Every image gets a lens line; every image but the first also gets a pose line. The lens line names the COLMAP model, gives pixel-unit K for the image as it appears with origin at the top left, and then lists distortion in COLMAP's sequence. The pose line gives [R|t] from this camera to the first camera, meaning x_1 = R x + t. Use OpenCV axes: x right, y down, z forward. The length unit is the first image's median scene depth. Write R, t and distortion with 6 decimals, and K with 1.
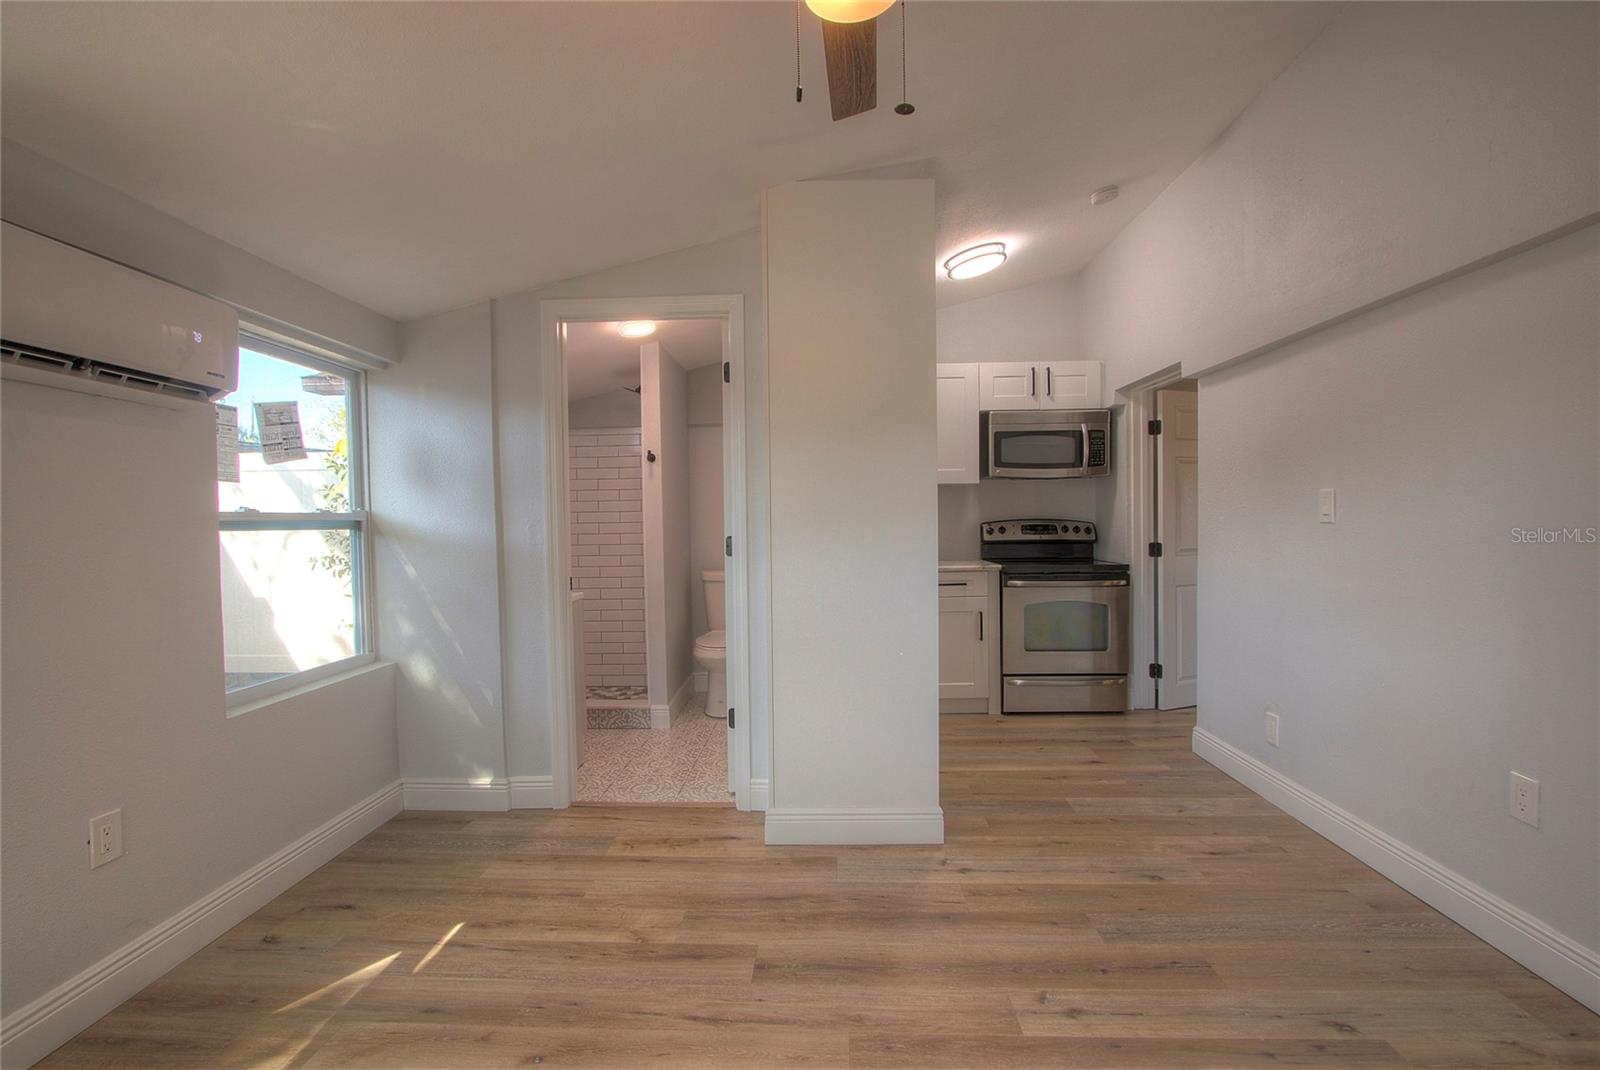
lens RADIAL K [[734.6, 0, 800.0], [0, 734.6, 535.0], [0, 0, 1]] dist [-0.028983, 0.006031]
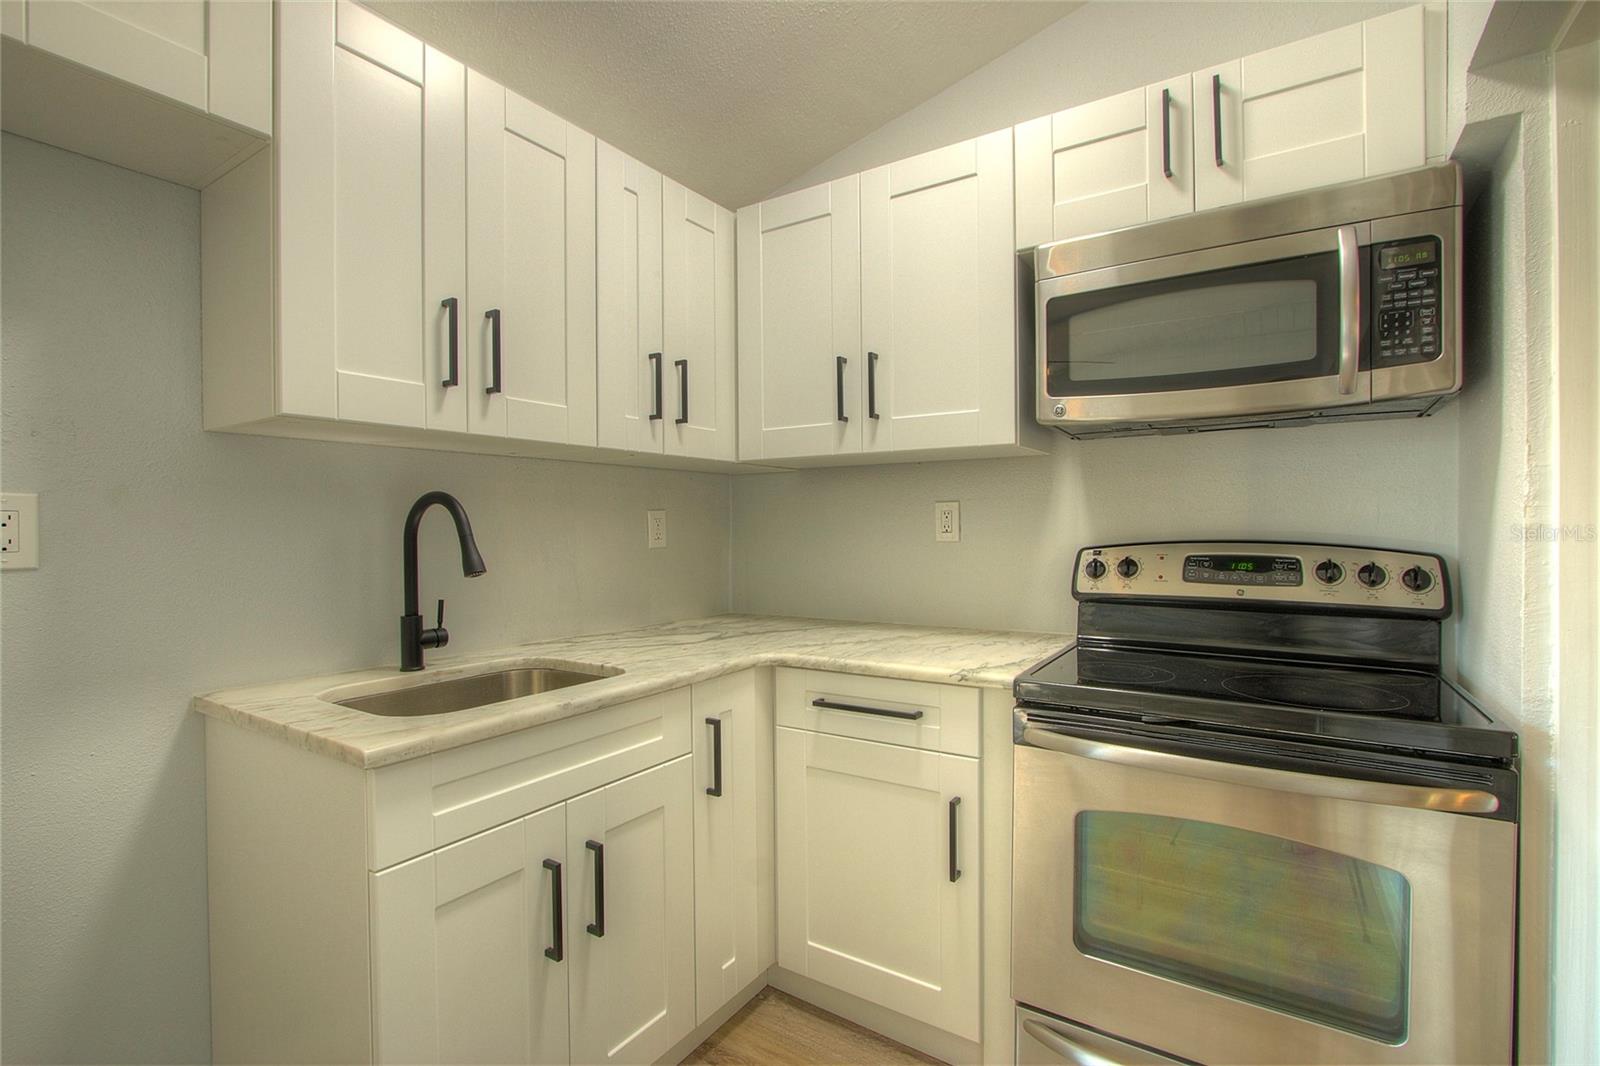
lens RADIAL K [[734.6, 0, 800.0], [0, 734.6, 533.0], [0, 0, 1]] dist [-0.028983, 0.006031]
pose [[0.849699, 0.011735, -0.527137, 0.544851], [-0.019575, 0.999765, -0.009297, -0.029414], [0.526905, 0.018219, 0.849729, 0.972415]]
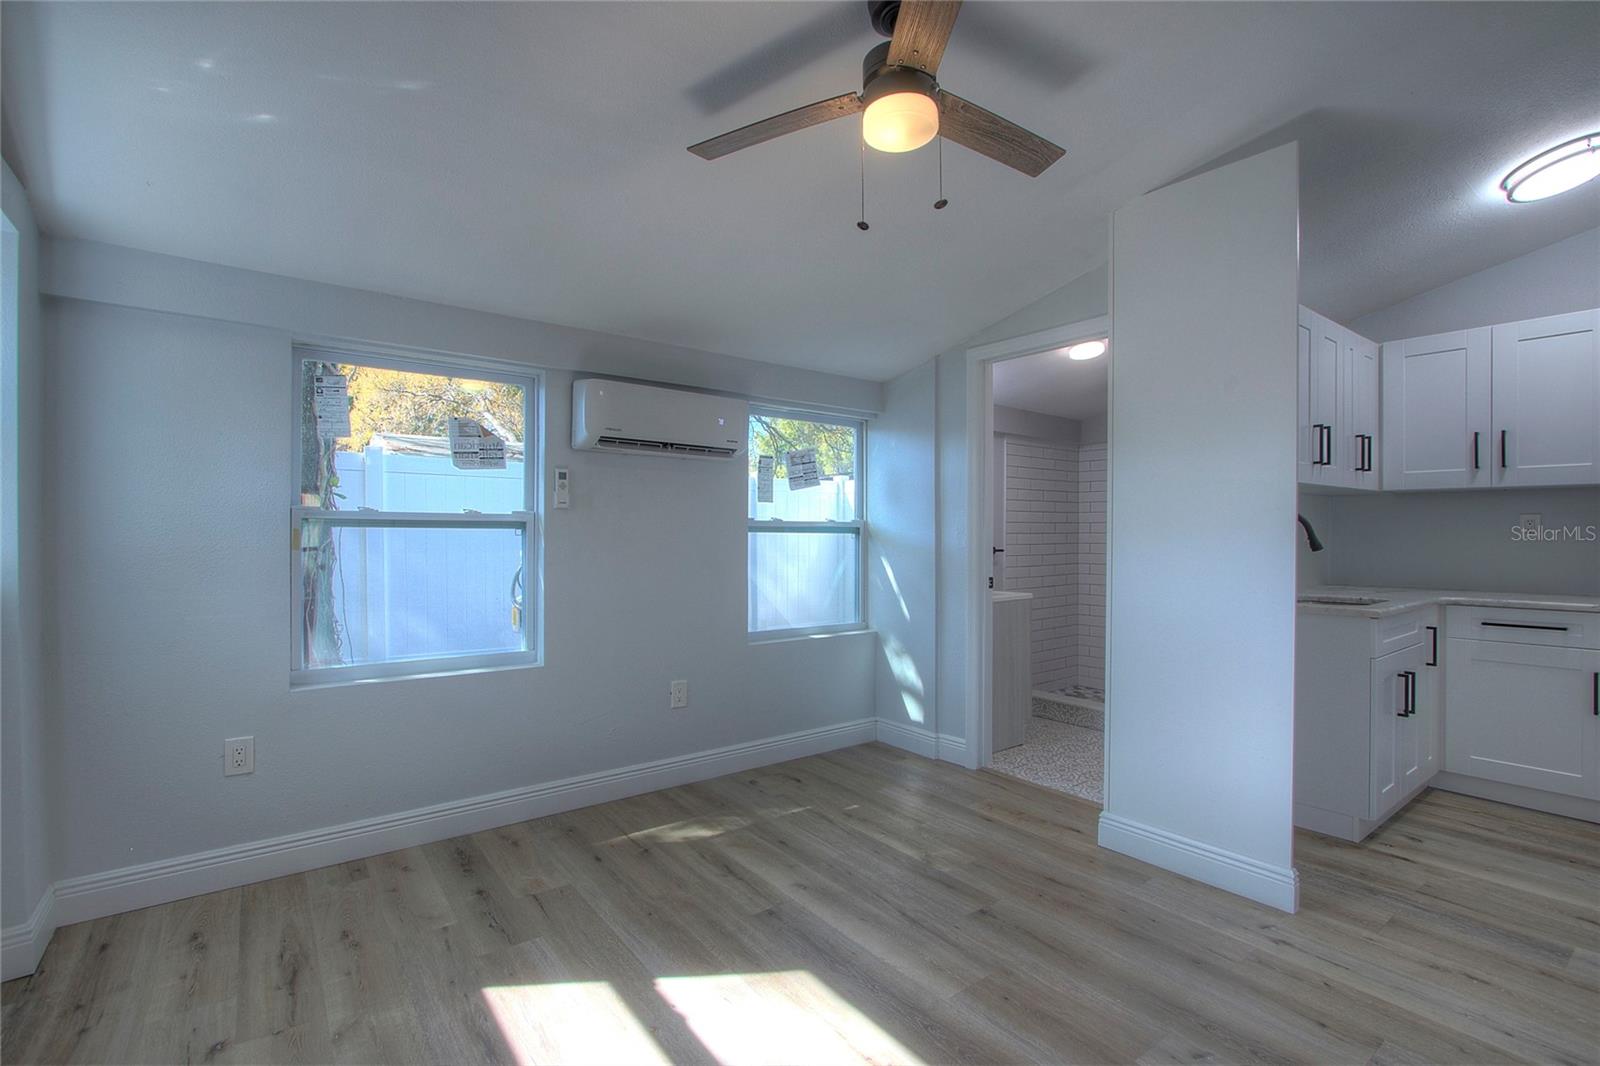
lens RADIAL K [[734.6, 0, 800.0], [0, 734.6, 533.0], [0, 0, 1]] dist [-0.028983, 0.006031]
pose [[0.632758, 0.017094, -0.774161, 0.430644], [-0.029005, 0.999578, -0.001636, -0.003280], [0.773806, 0.023490, 0.632987, 0.010692]]
